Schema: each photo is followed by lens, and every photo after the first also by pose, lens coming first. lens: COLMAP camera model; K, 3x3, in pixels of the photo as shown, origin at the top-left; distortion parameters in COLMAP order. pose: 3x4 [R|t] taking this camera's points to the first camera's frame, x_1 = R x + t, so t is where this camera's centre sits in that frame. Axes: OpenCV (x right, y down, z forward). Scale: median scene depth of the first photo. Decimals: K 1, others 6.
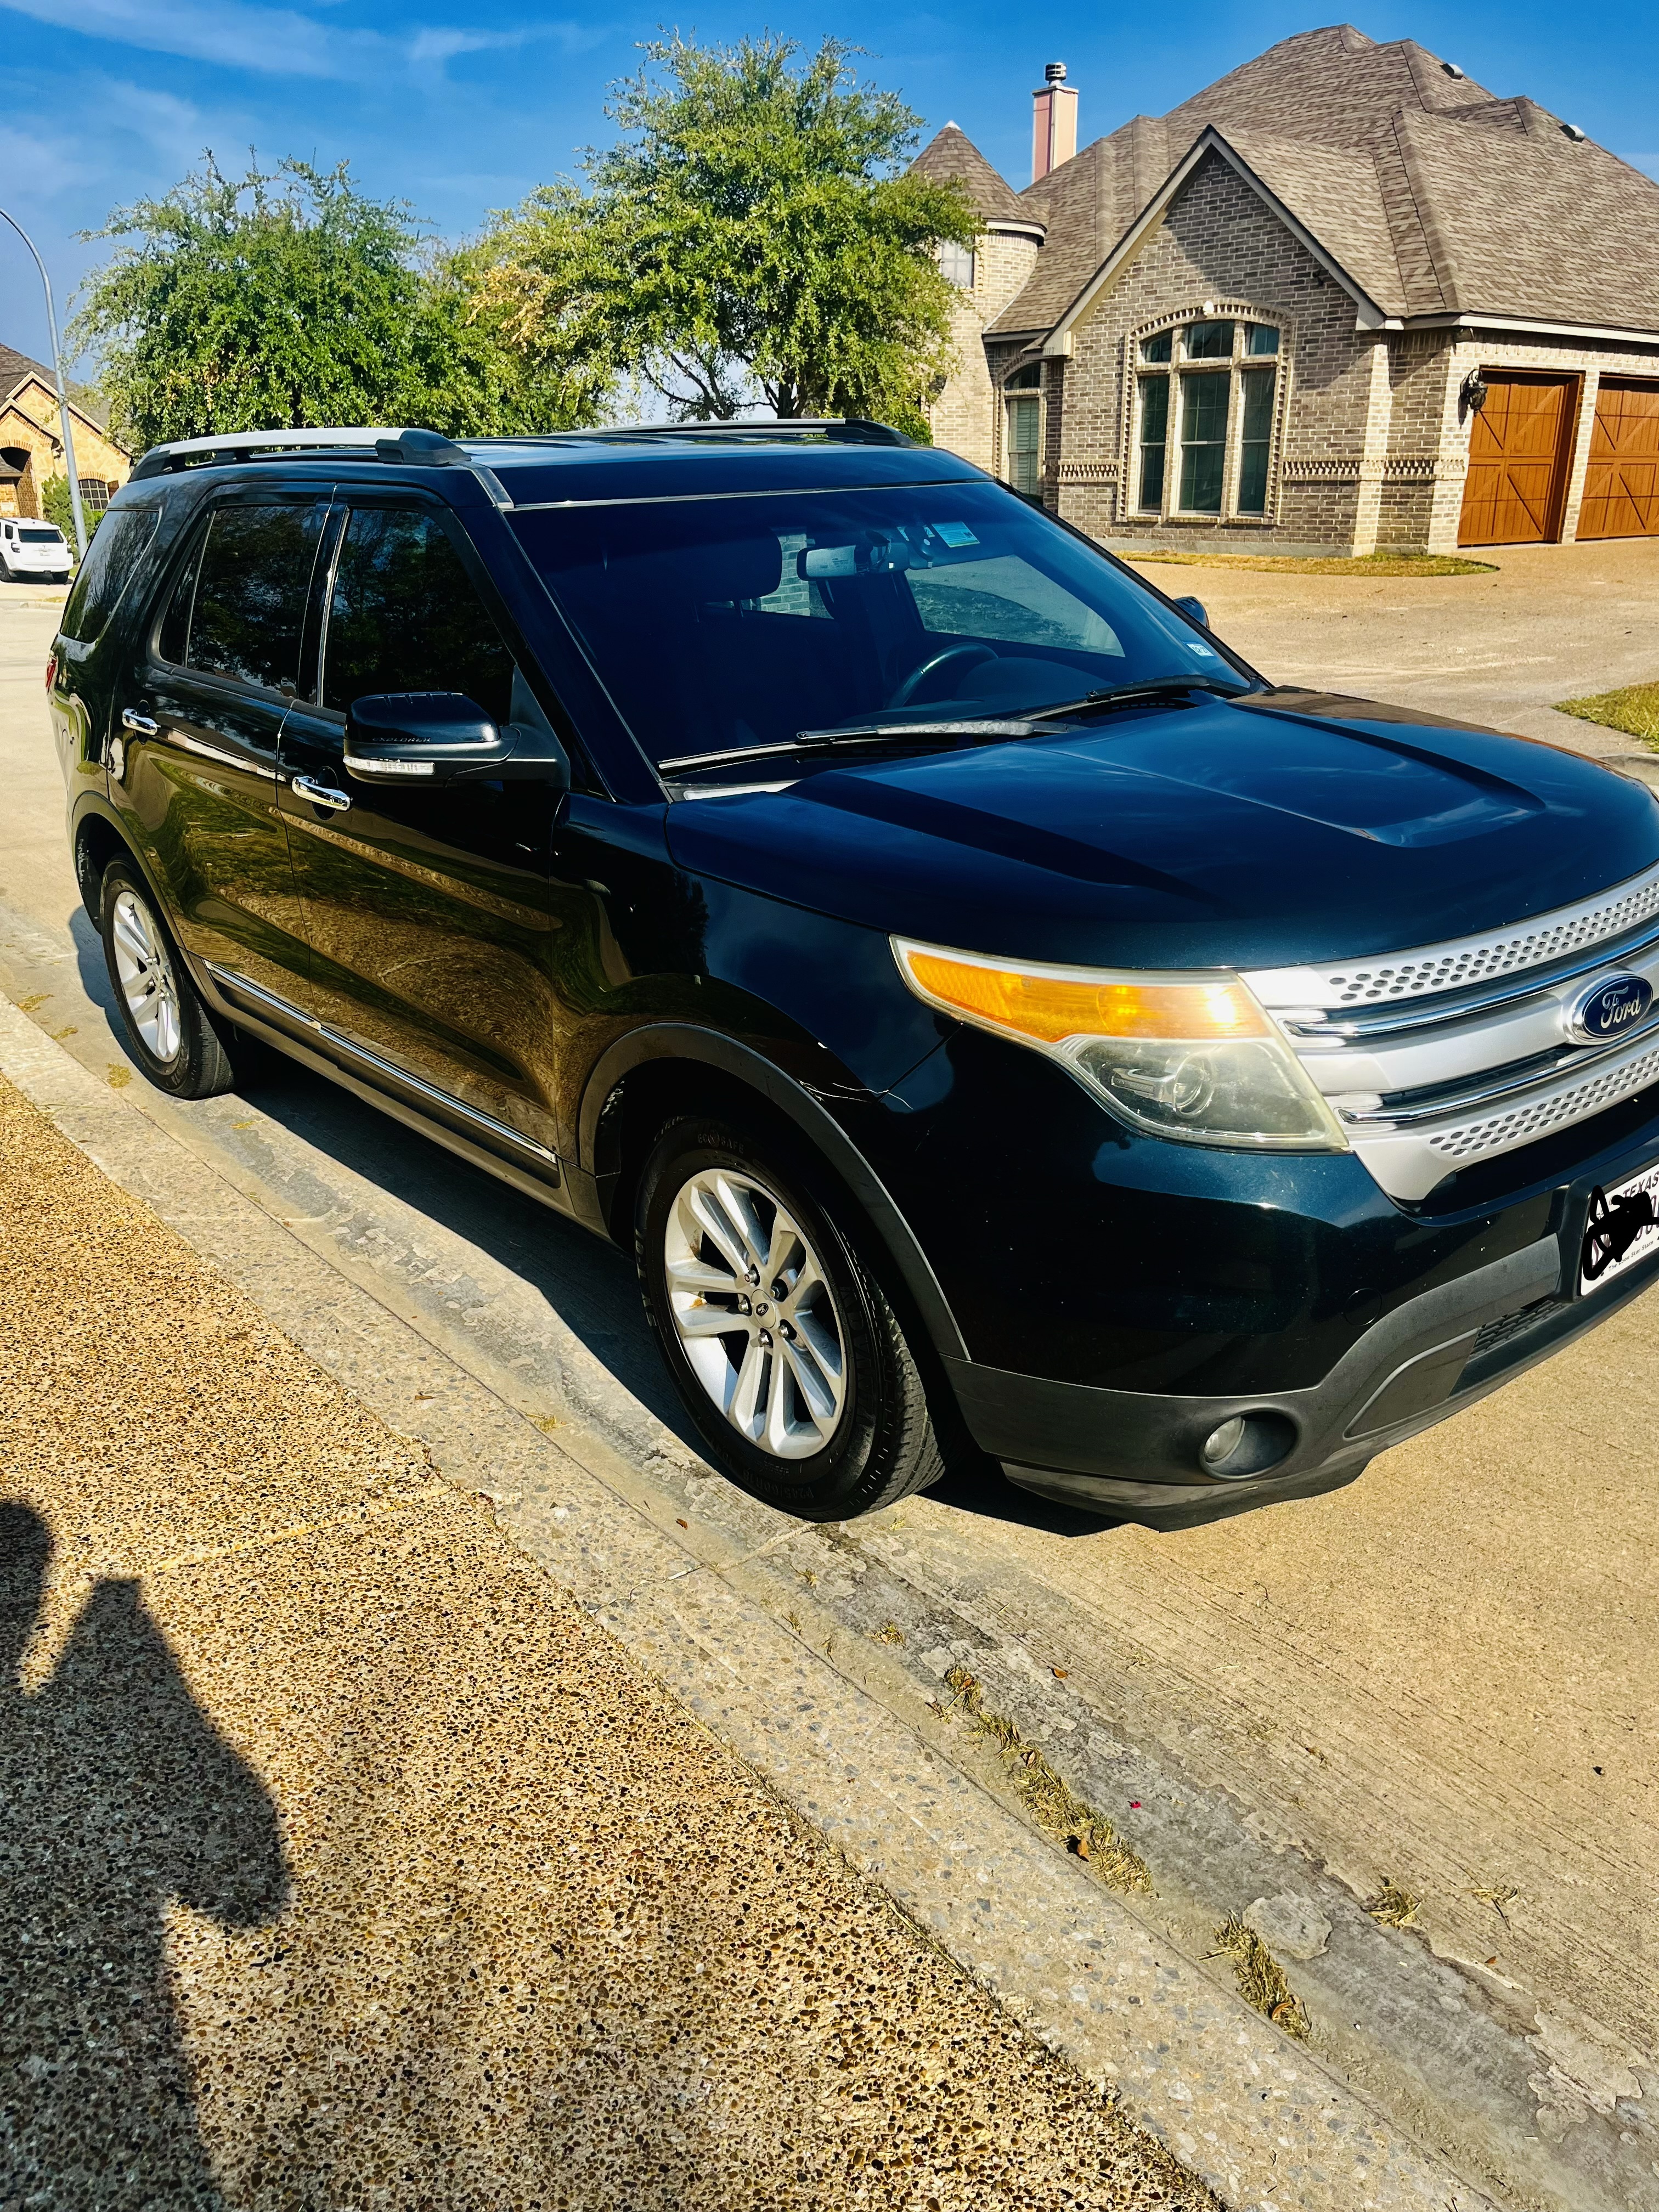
lens RADIAL K [[1685.4, 0, 836.5], [0, 1685.4, 1114.7], [0, 0, 1]] dist [0.047570, -0.075880]
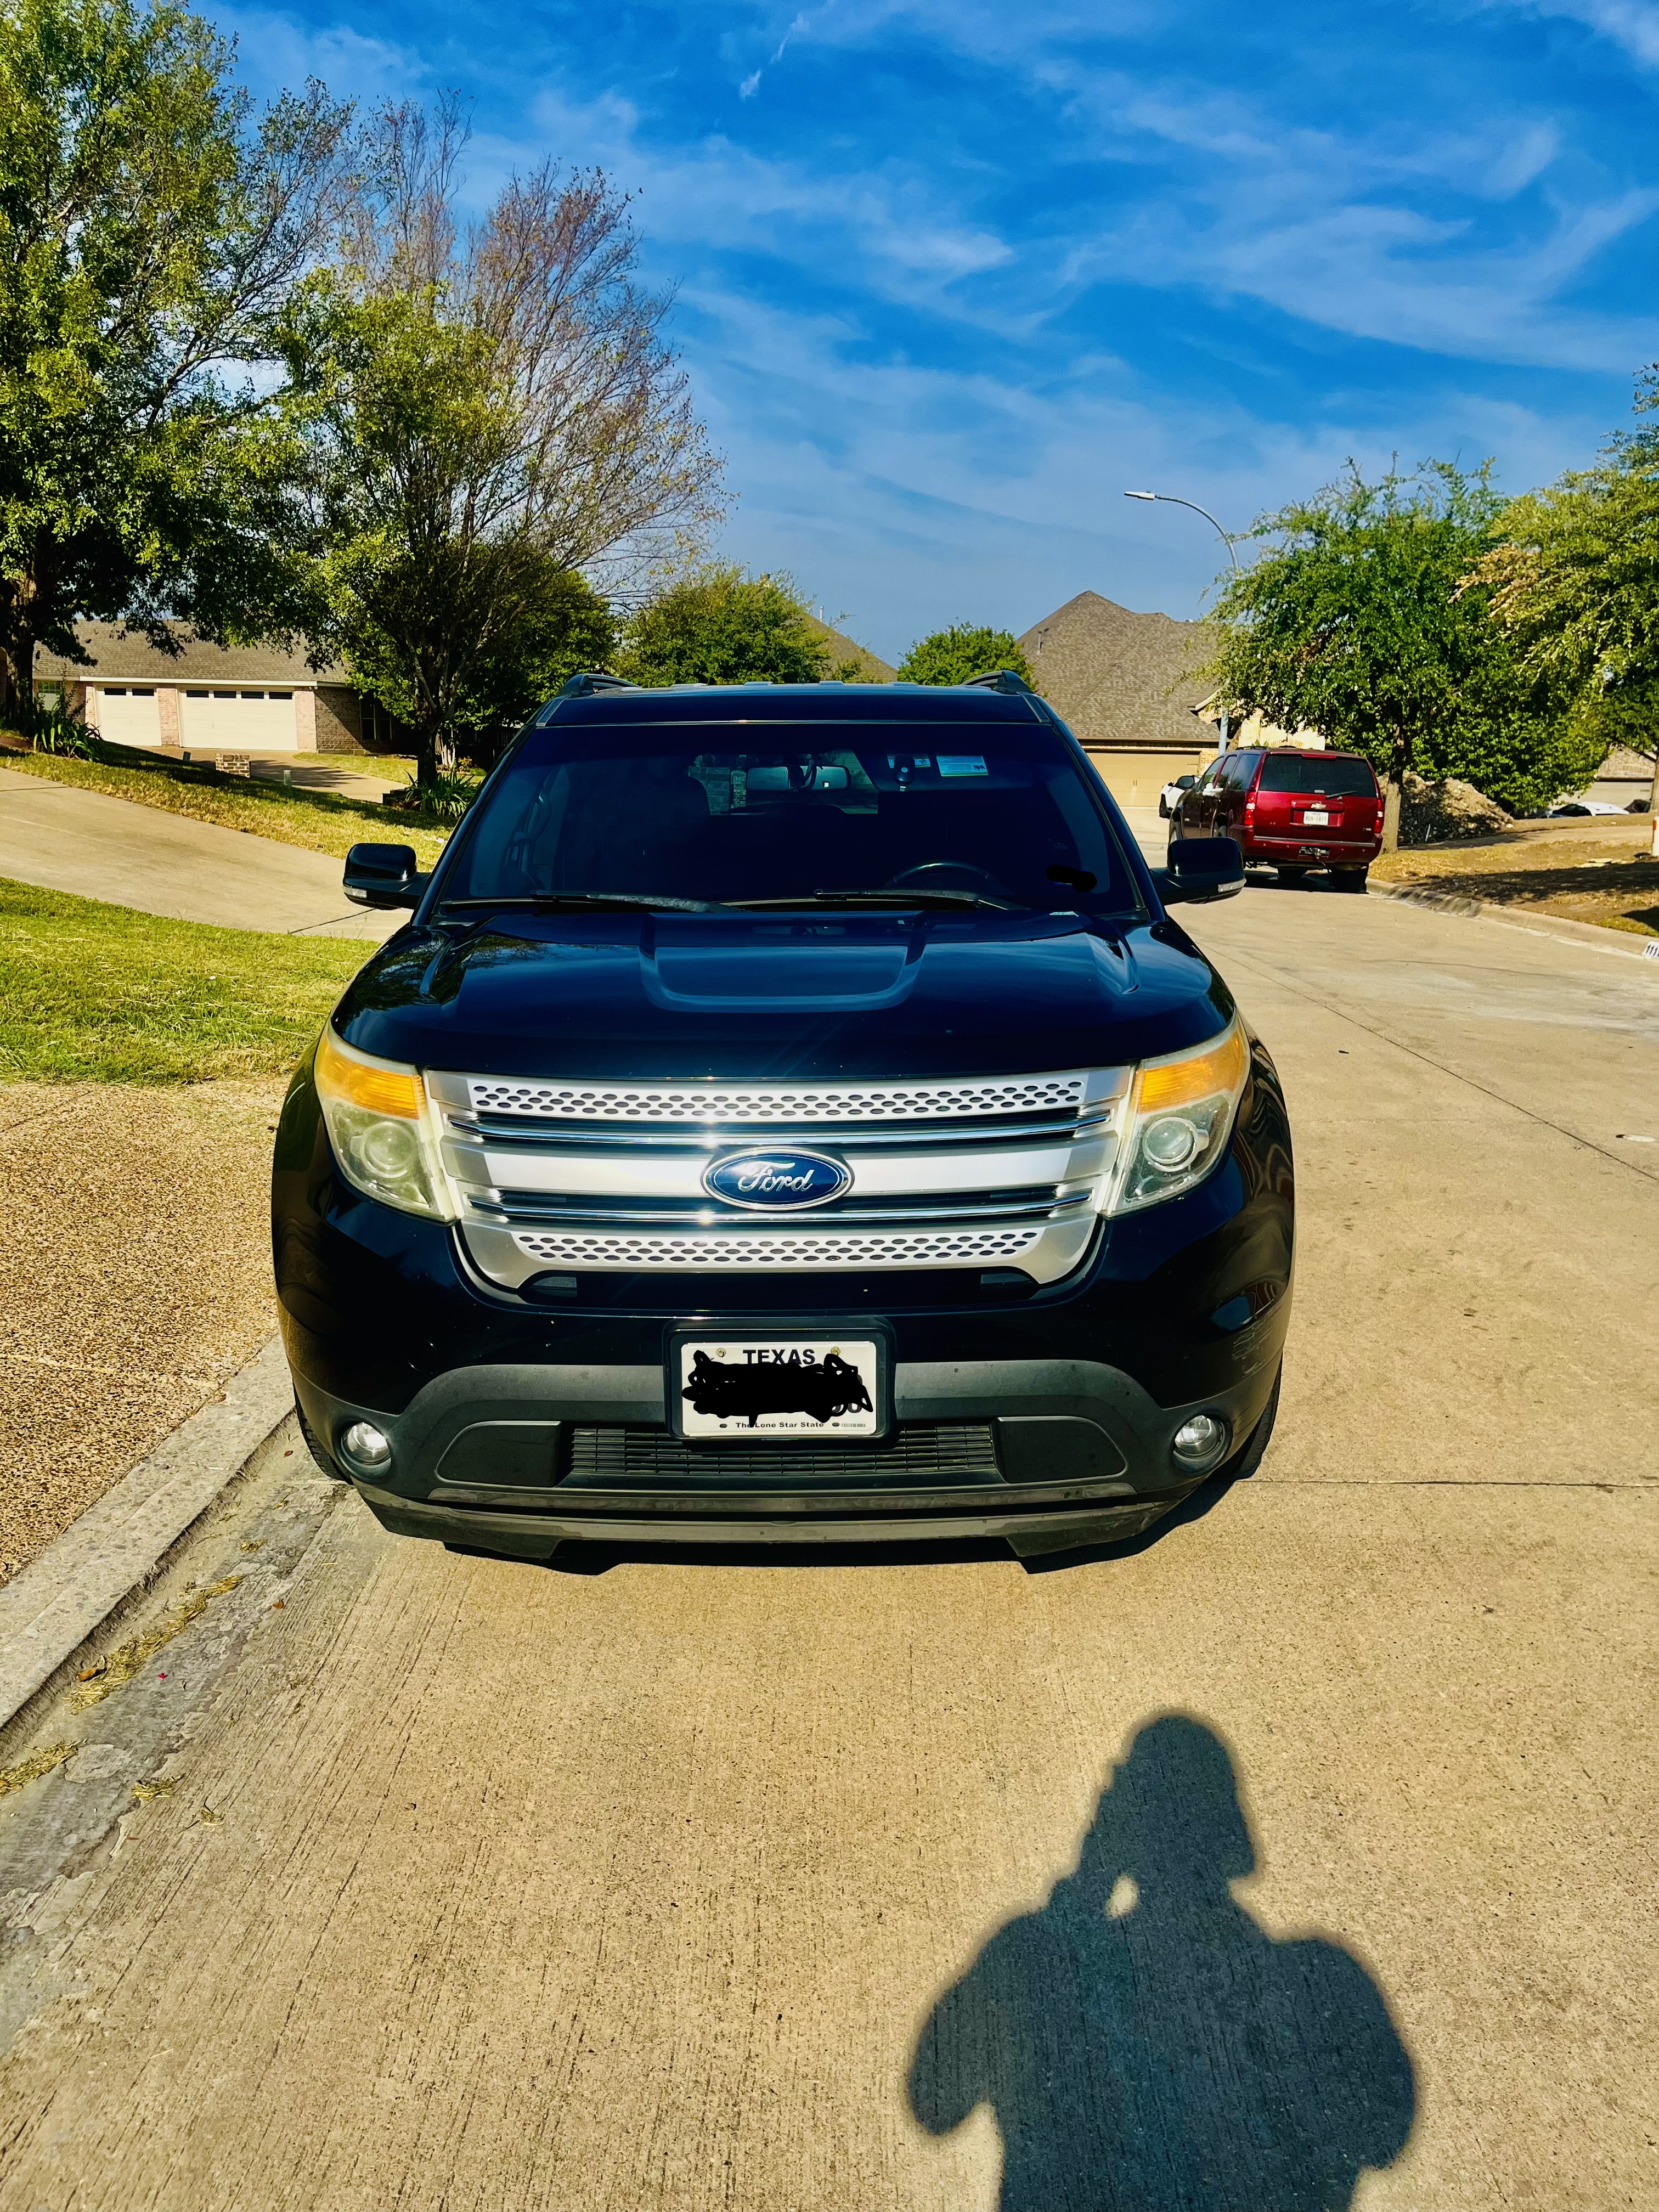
lens RADIAL K [[1685.4, 0, 828.5], [0, 1685.4, 1106.8], [0, 0, 1]] dist [0.047570, -0.075880]
pose [[0.766297, 0.156752, -0.623071, 0.188029], [-0.249120, 0.966404, -0.063259, -0.007899], [0.592223, 0.203694, 0.779603, 0.029968]]
